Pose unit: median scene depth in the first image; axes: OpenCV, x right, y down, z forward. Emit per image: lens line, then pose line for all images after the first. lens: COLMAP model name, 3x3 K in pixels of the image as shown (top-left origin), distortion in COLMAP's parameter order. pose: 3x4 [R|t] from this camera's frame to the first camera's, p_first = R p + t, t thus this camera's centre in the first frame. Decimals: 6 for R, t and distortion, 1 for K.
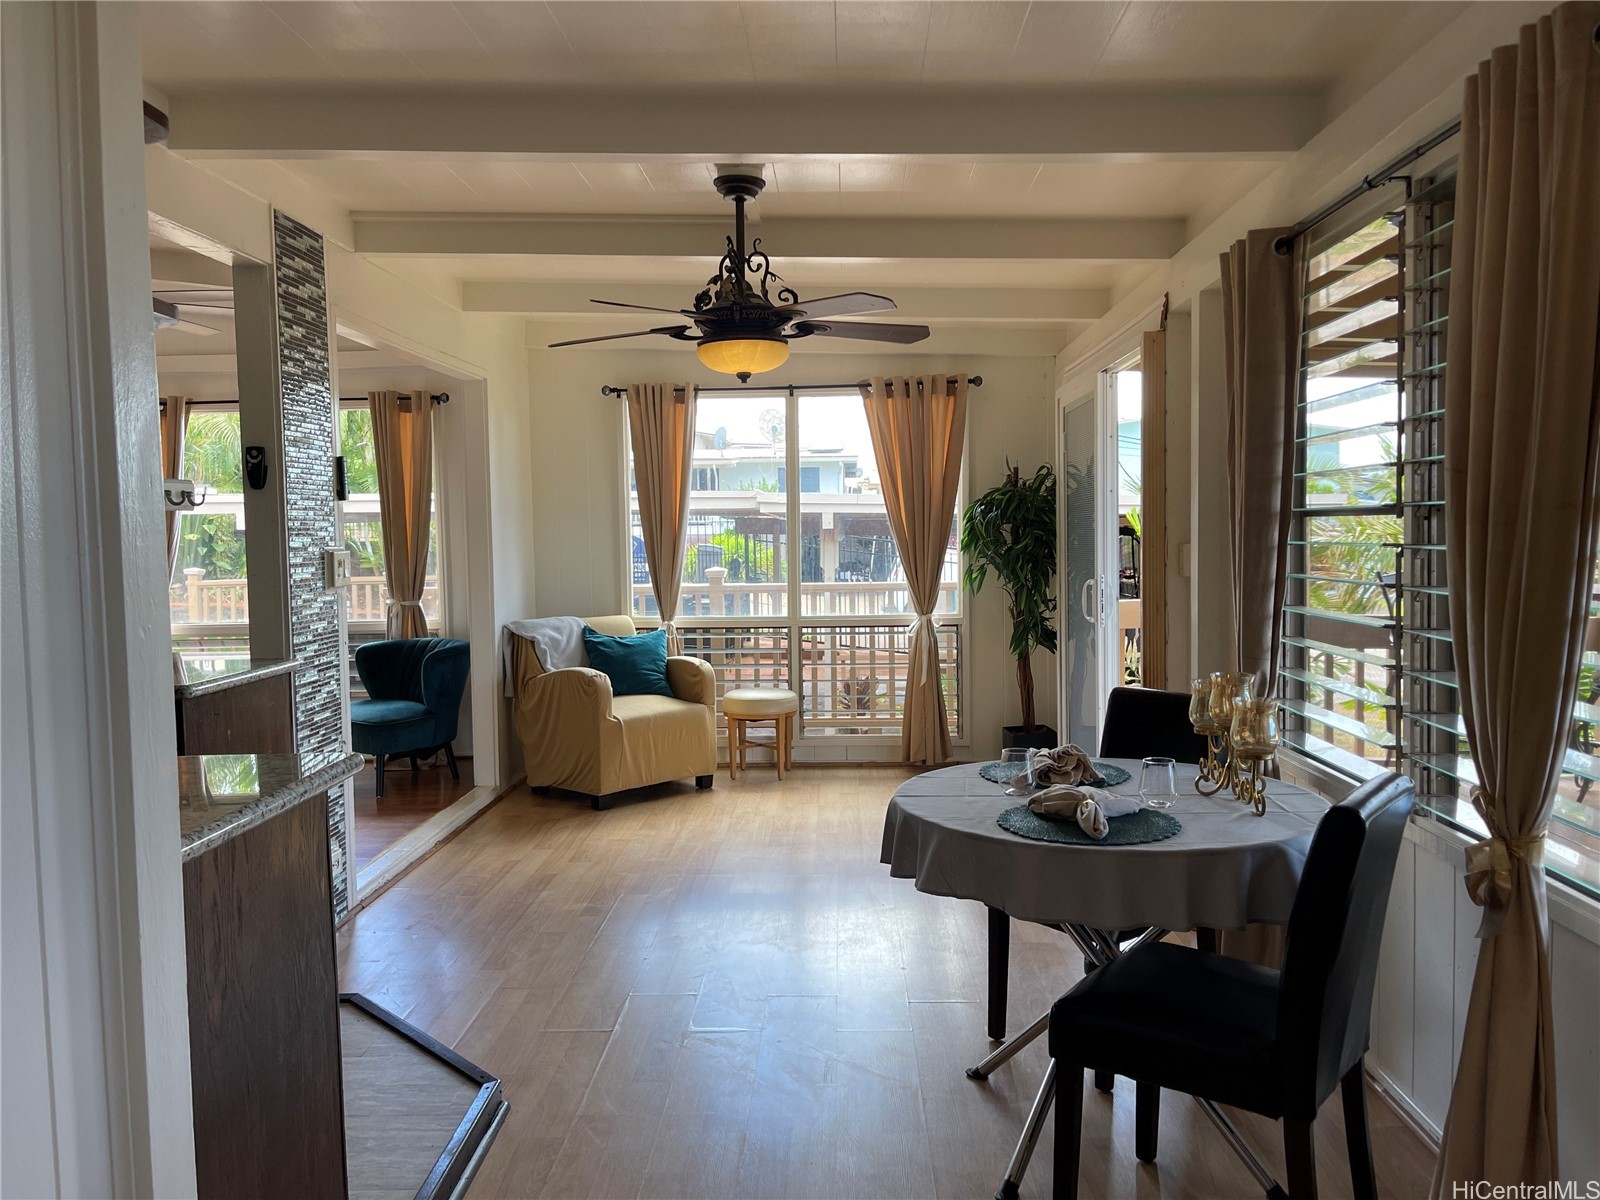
lens RADIAL K [[1212.5, 0, 800.0], [0, 1212.5, 600.0], [0, 0, 1]] dist [0.011629, 0.003683]
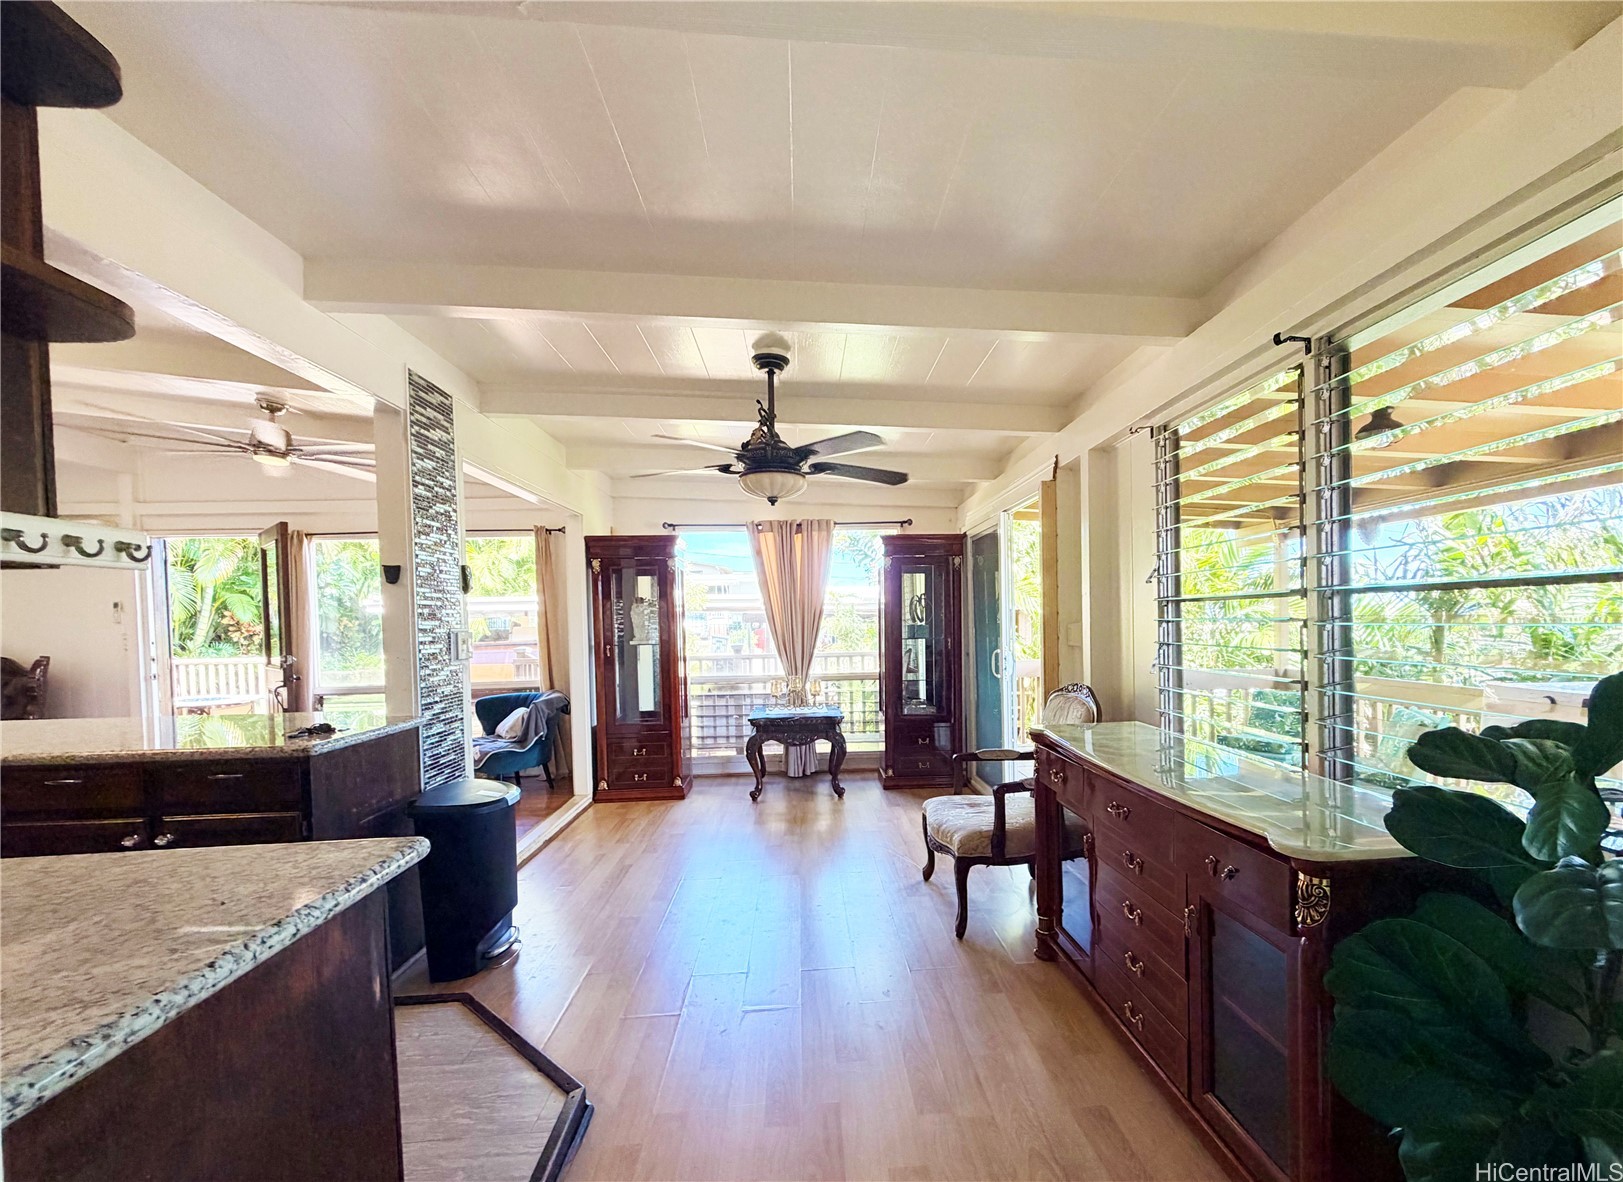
lens RADIAL K [[574.7, 0, 816.8], [0, 574.7, 636.6], [0, 0, 1]] dist [-0.000887, -0.000041]
pose [[0.992681, -0.007357, 0.120541, -0.076541], [0.011756, 0.999289, -0.035820, -0.008799], [-0.120192, 0.036975, 0.992062, 0.352003]]
